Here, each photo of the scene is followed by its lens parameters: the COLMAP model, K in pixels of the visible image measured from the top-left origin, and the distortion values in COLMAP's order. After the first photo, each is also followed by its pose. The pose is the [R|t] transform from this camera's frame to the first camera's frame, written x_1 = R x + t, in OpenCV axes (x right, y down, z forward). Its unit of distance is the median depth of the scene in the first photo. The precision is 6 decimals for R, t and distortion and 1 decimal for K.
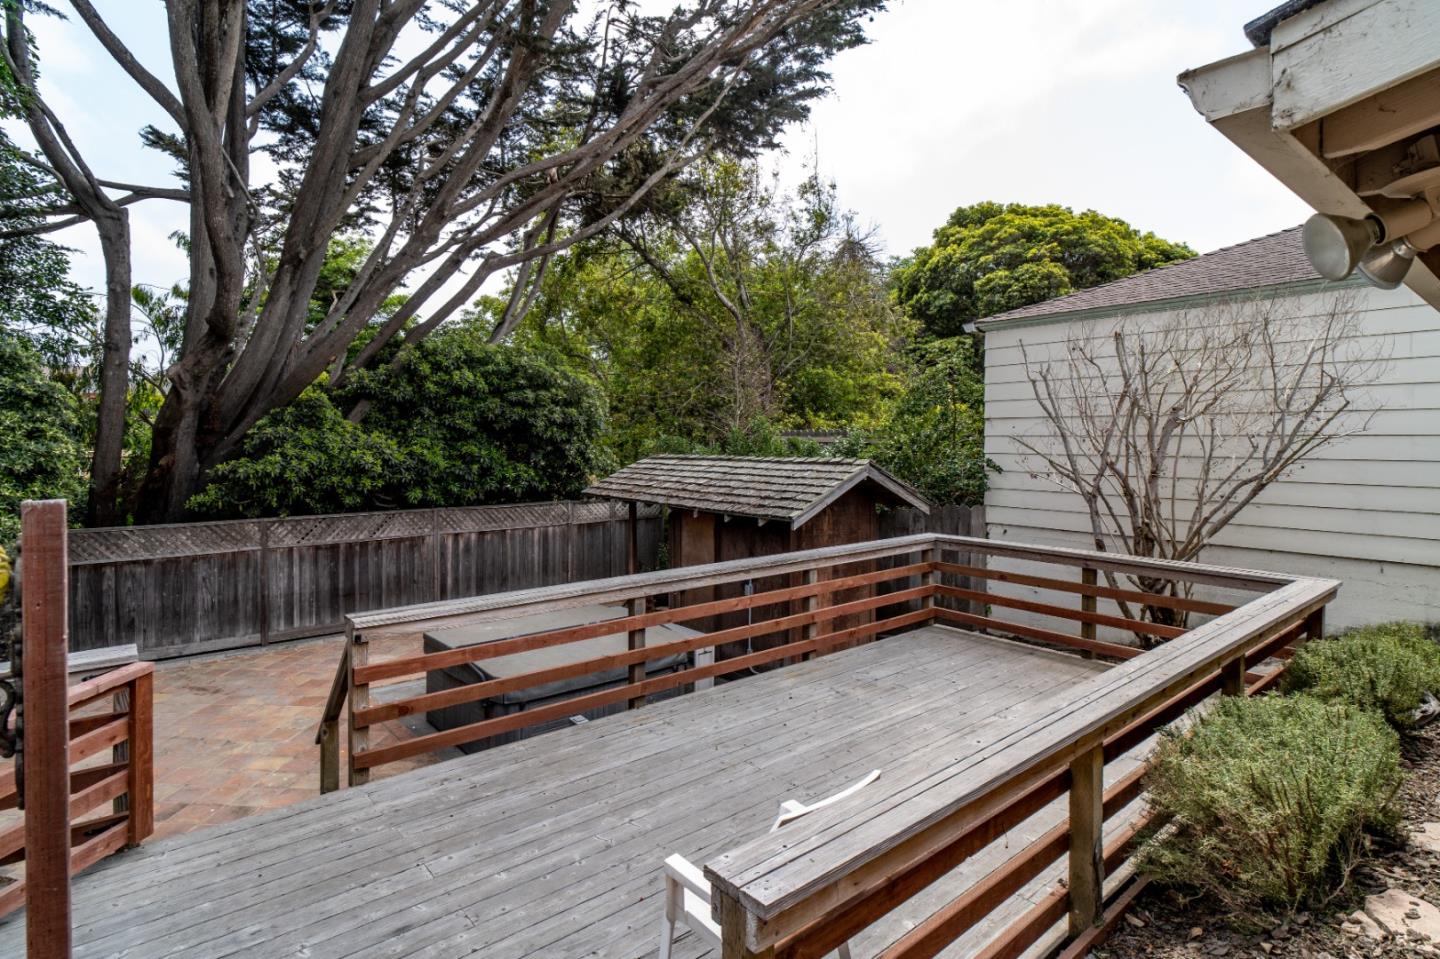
lens RADIAL K [[749.1, 0, 718.5], [0, 749.1, 440.3], [0, 0, 1]] dist [-0.007763, 0.000215]
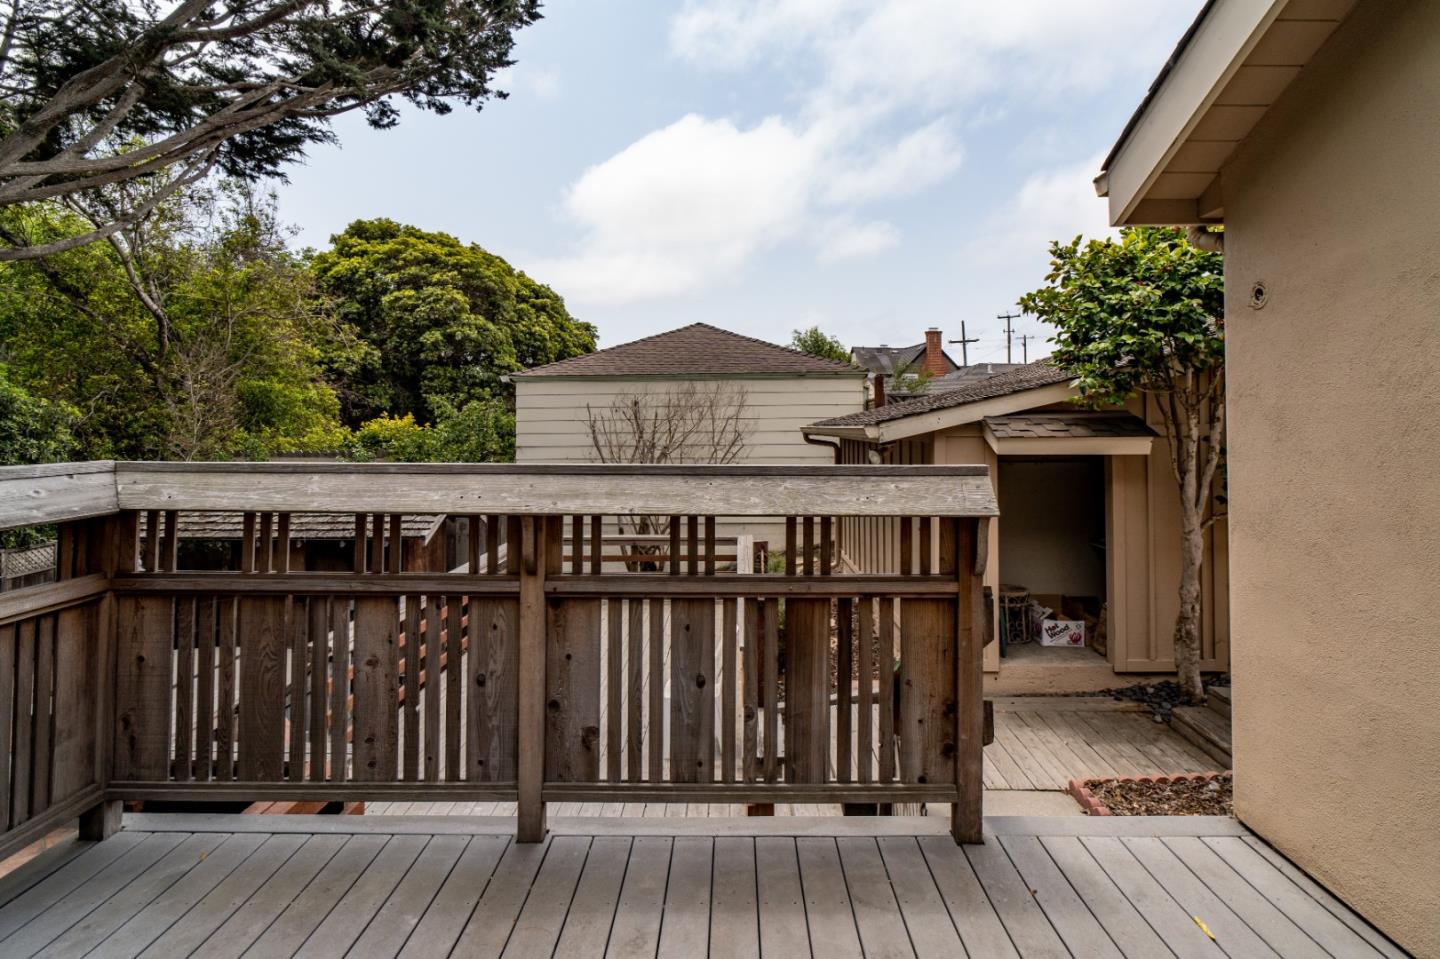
lens RADIAL K [[768.5, 0, 722.8], [0, 768.5, 405.6], [0, 0, 1]] dist [-0.001613, 0.000081]
pose [[0.659944, 0.012851, 0.751205, -0.352711], [0.015739, 0.999398, -0.030923, -0.043966], [-0.751150, 0.032231, 0.659345, -0.150735]]
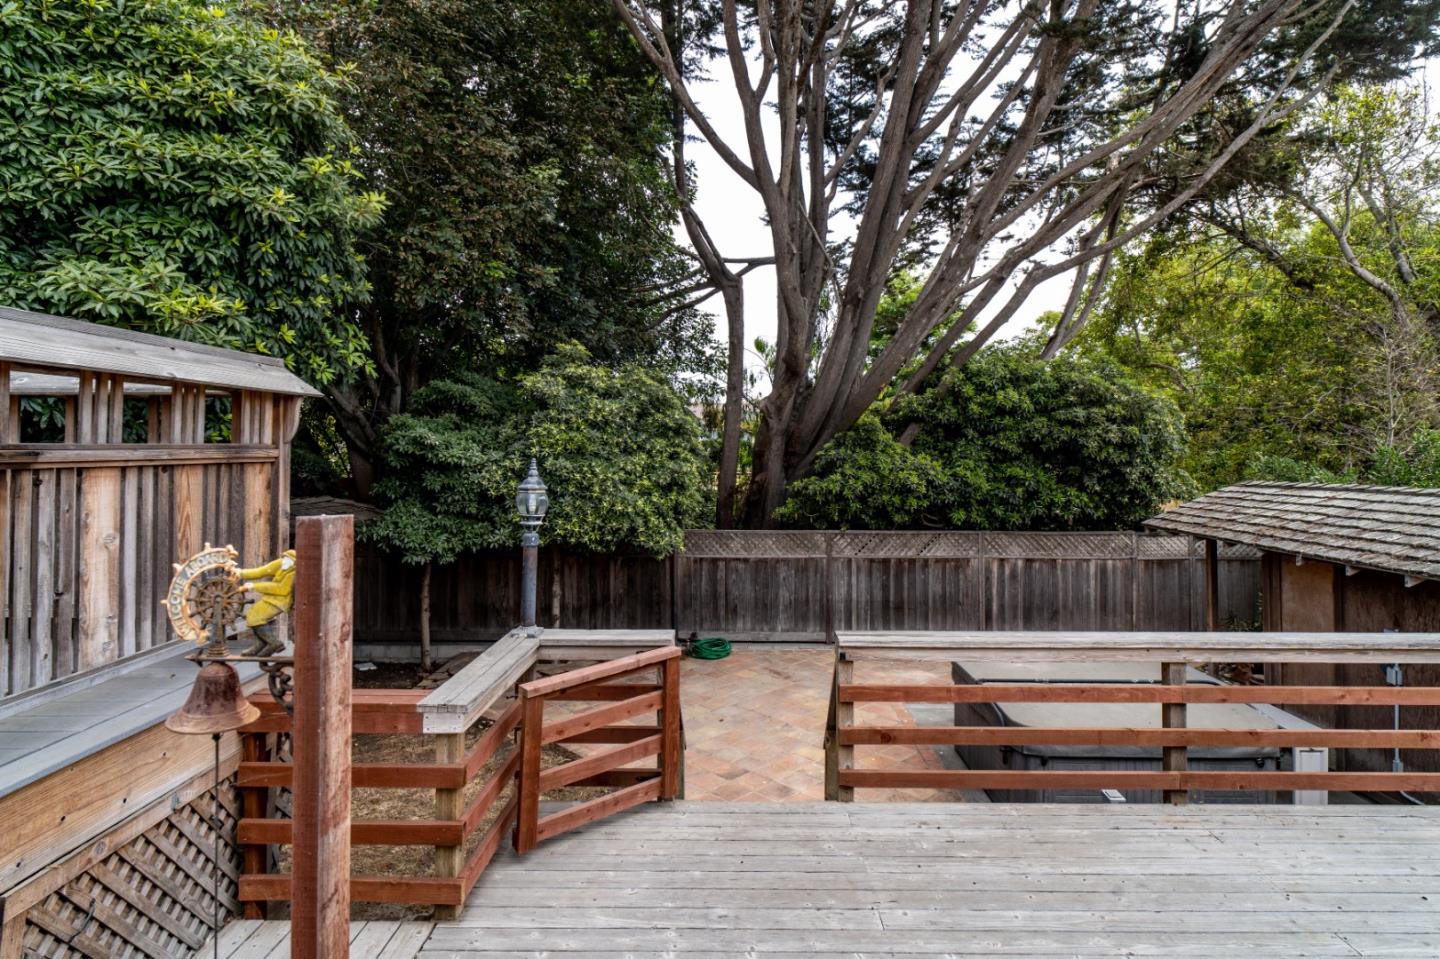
lens RADIAL K [[750.9, 0, 736.6], [0, 750.9, 434.3], [0, 0, 1]] dist [-0.005035, 0.000683]
pose [[0.755775, -0.019031, -0.654555, 0.028303], [-0.004796, 0.999390, -0.034595, -0.000705], [0.654814, 0.029285, 0.755223, 0.039396]]
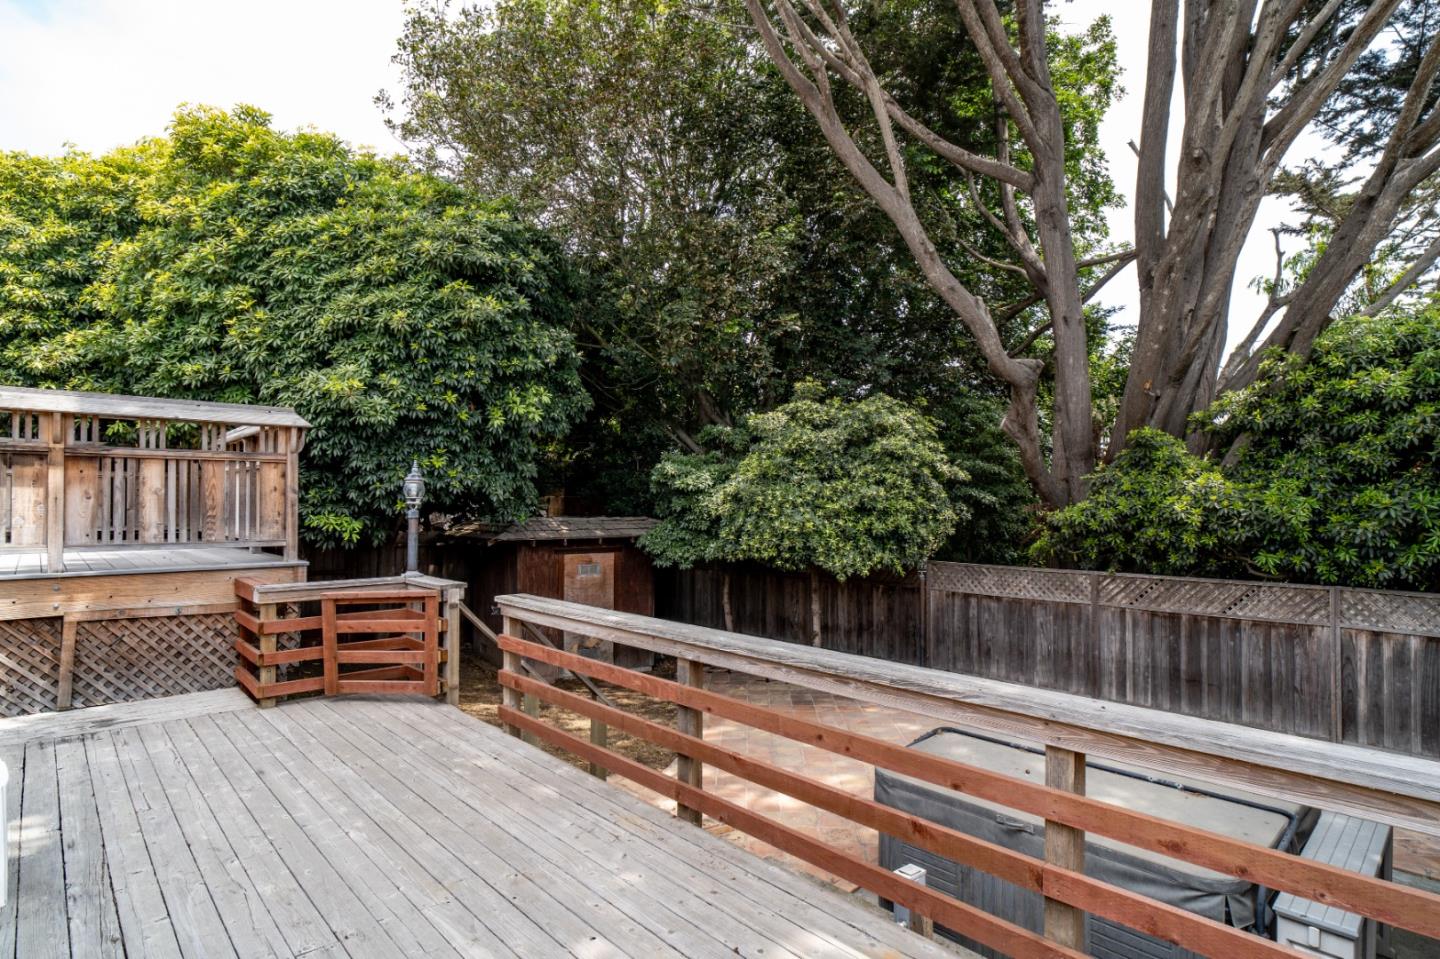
lens RADIAL K [[745.6, 0, 719.2], [0, 745.6, 472.1], [0, 0, 1]] dist [-0.003426, 0.000611]
pose [[0.036723, -0.051416, -0.998002, 0.257514], [-0.012737, 0.998570, -0.051914, 0.030952], [0.999244, 0.014618, 0.036015, 0.431702]]
